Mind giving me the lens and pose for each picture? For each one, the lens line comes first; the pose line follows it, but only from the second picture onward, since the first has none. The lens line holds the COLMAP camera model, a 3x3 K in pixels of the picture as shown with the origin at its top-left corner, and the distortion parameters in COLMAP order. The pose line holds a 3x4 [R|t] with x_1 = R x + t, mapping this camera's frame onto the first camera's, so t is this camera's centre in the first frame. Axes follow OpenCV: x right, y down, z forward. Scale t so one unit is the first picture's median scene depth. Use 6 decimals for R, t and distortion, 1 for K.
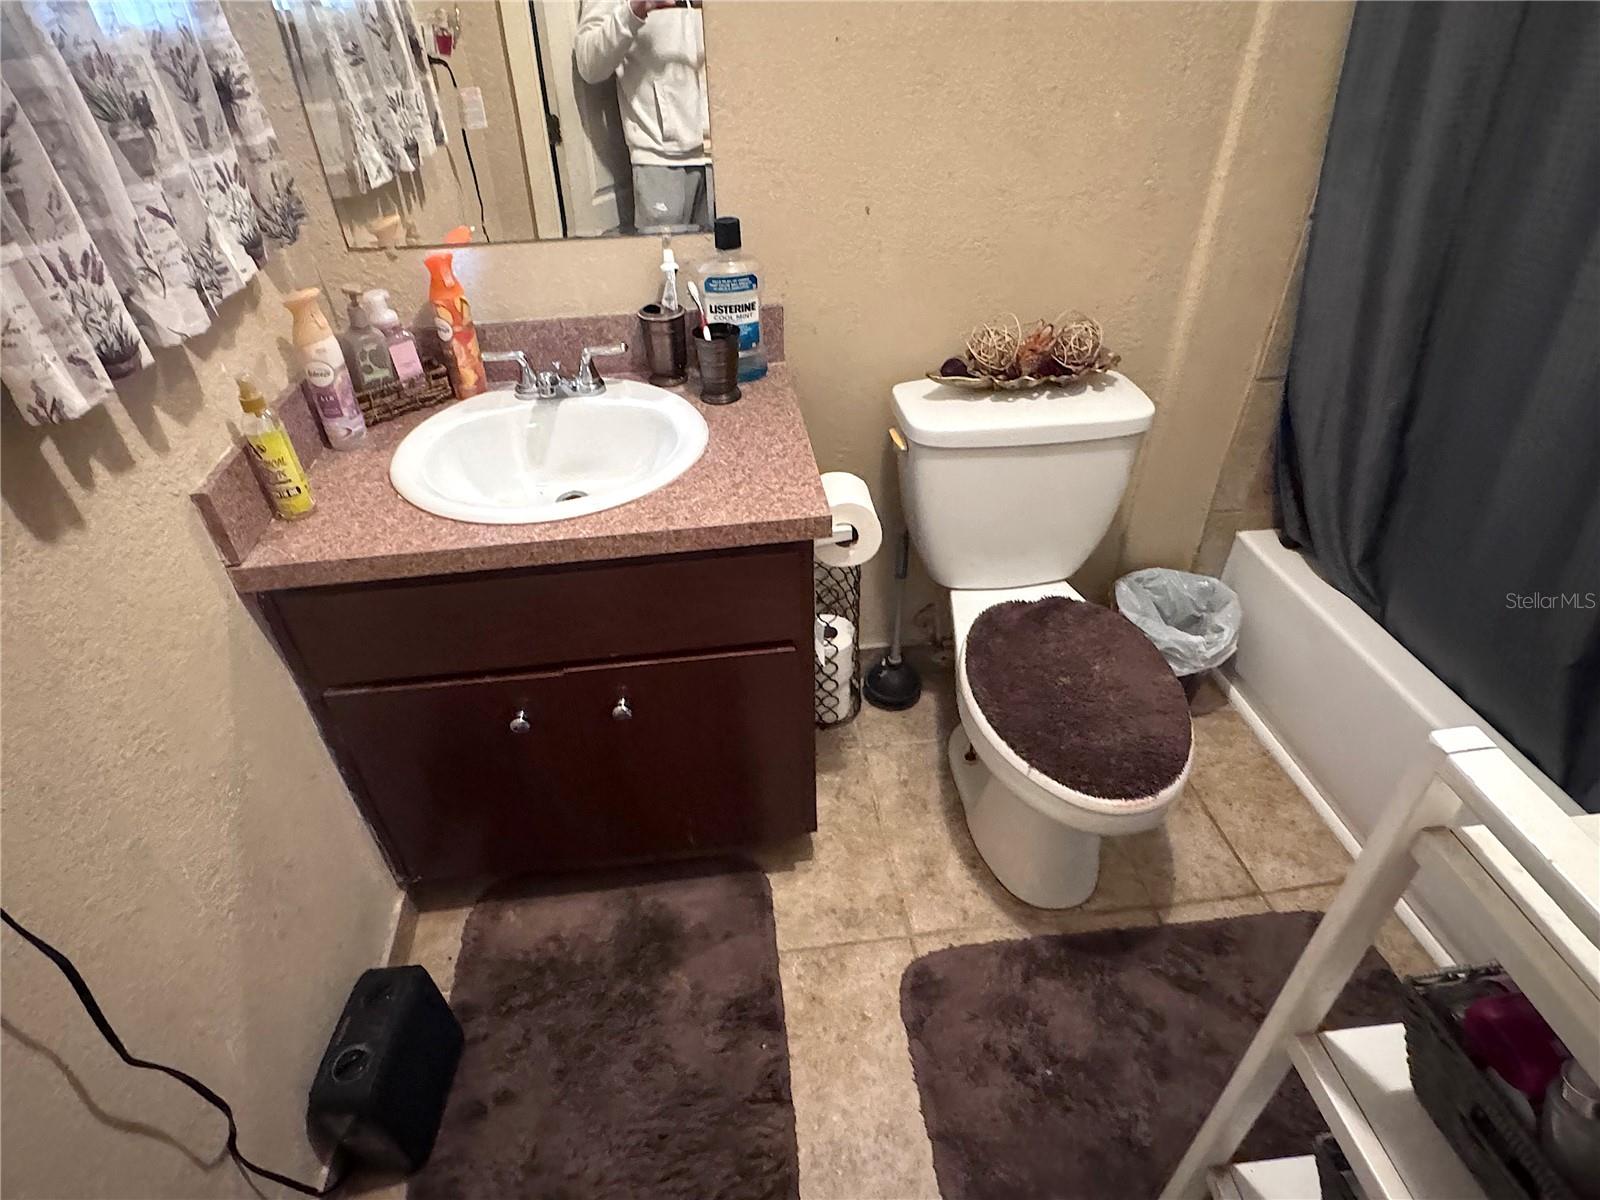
lens RADIAL K [[858.1, 0, 798.7], [0, 858.1, 598.3], [0, 0, 1]] dist [-0.000842, 0.000743]
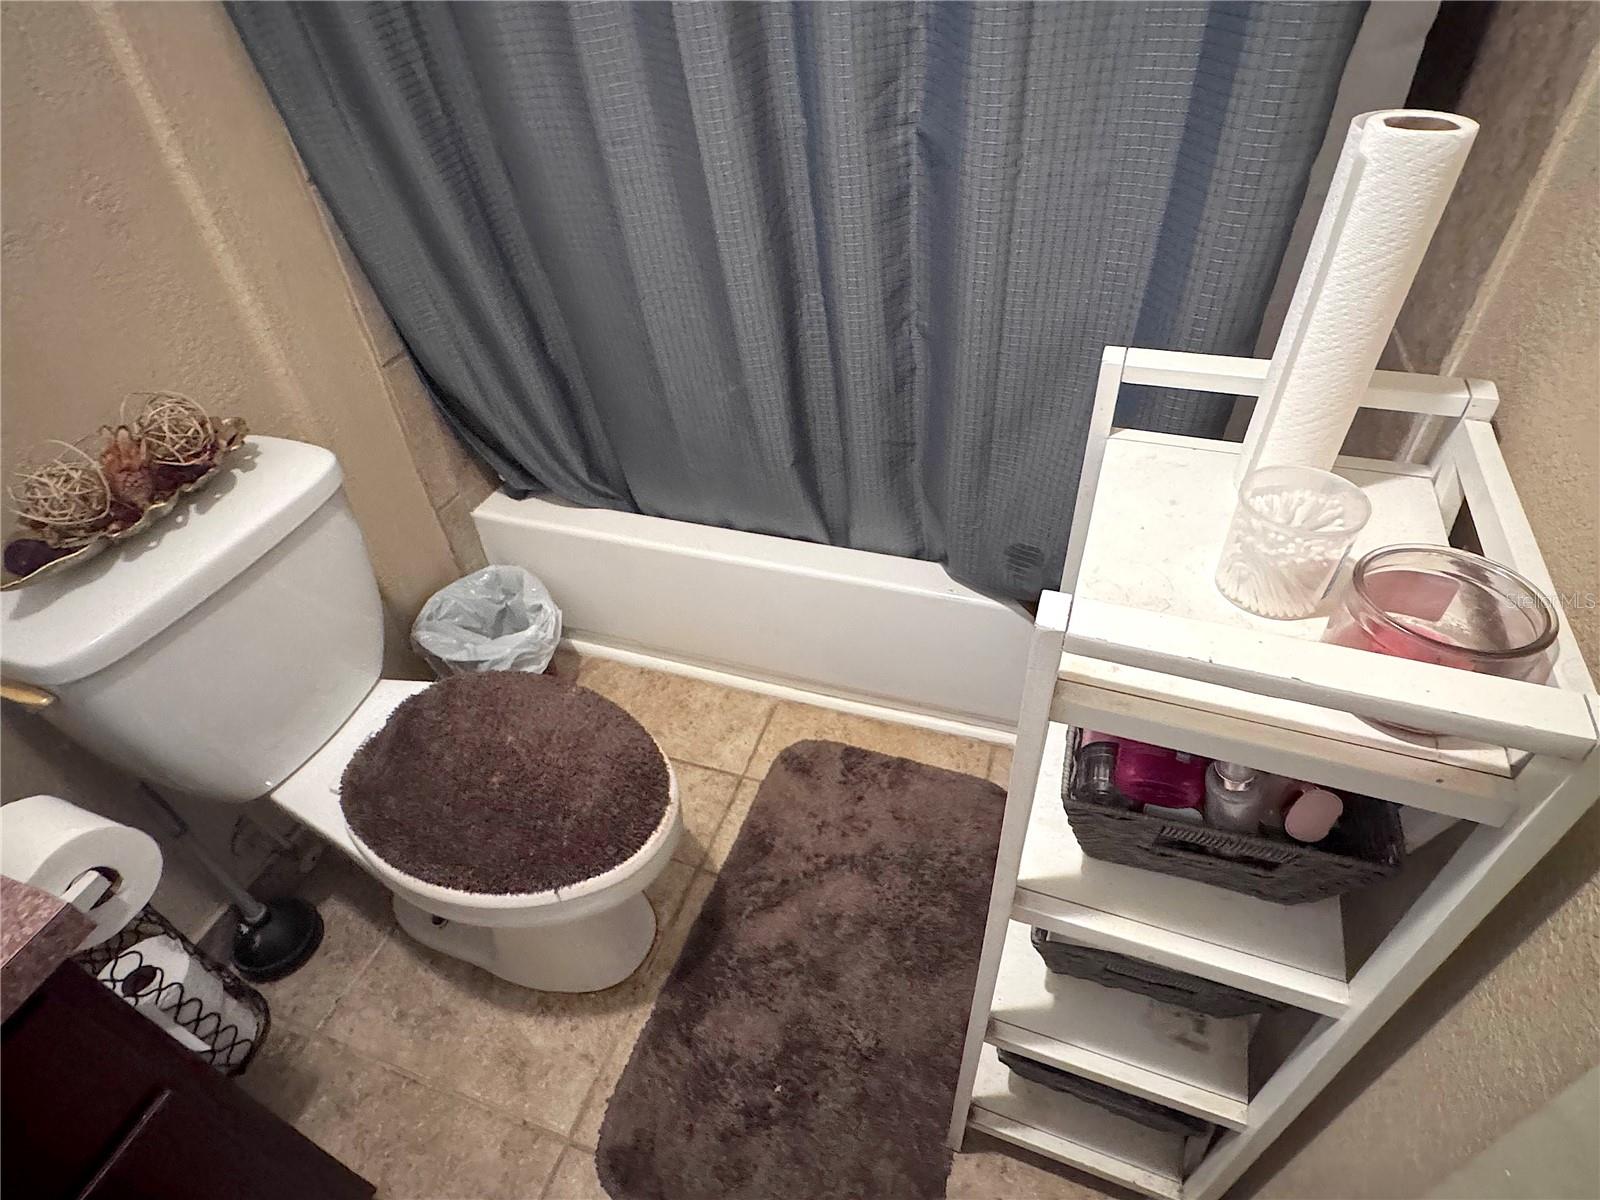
lens RADIAL K [[858.1, 0, 799.1], [0, 858.1, 601.9], [0, 0, 1]] dist [-0.000842, 0.000743]
pose [[0.452425, -0.598811, 0.660861, 0.001304], [0.570866, 0.763779, 0.301251, -0.101476], [-0.685145, 0.240970, 0.687394, 0.177198]]
